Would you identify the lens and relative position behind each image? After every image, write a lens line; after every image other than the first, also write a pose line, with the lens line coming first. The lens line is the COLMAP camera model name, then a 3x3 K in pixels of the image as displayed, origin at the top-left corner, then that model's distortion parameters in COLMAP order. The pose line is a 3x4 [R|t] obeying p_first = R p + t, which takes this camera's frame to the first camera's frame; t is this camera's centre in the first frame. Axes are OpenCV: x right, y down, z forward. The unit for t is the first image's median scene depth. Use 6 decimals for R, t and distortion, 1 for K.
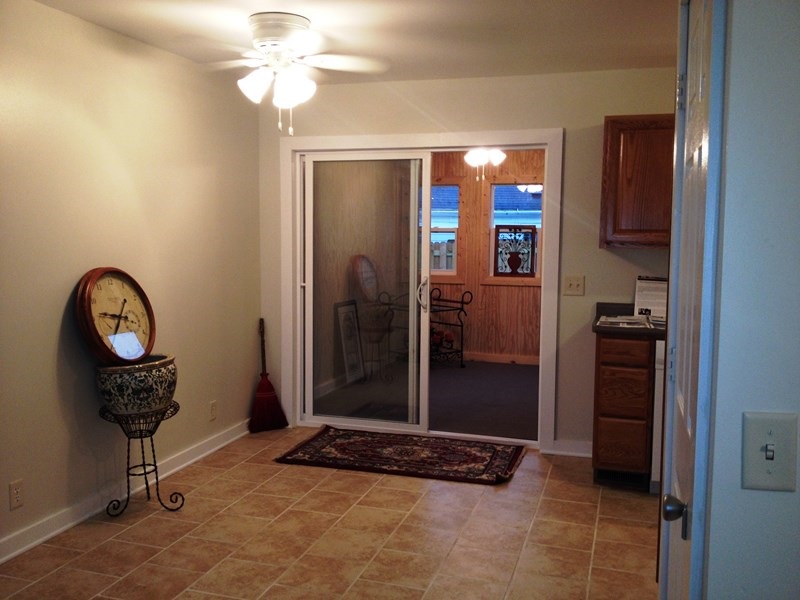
lens RADIAL K [[759.2, 0, 398.9], [0, 759.2, 305.3], [0, 0, 1]] dist [-0.014405, 0.000000]
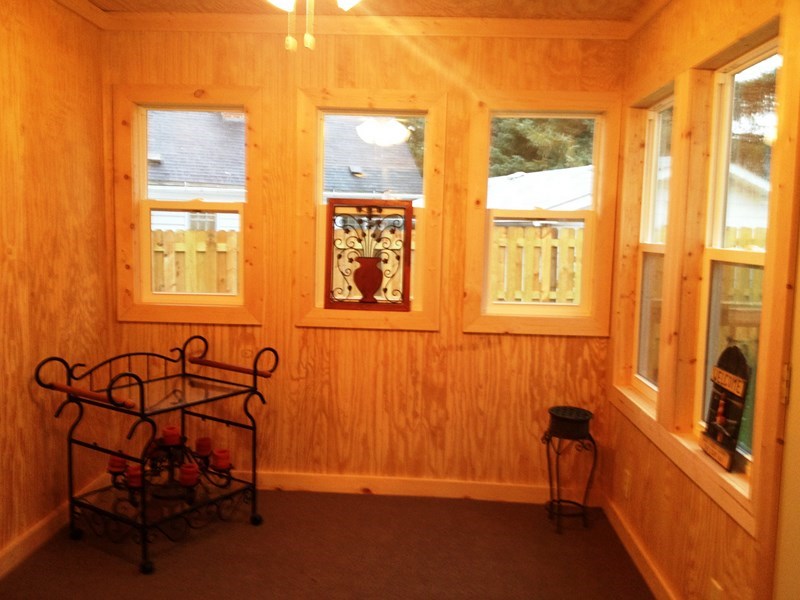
lens RADIAL K [[759.2, 0, 402.1], [0, 759.2, 300.1], [0, 0, 1]] dist [-0.014405, 0.000000]
pose [[0.967394, -0.007305, 0.253171, 0.053589], [0.004609, 0.999926, 0.011241, -0.048711], [-0.253235, -0.009708, 0.967356, 0.539983]]
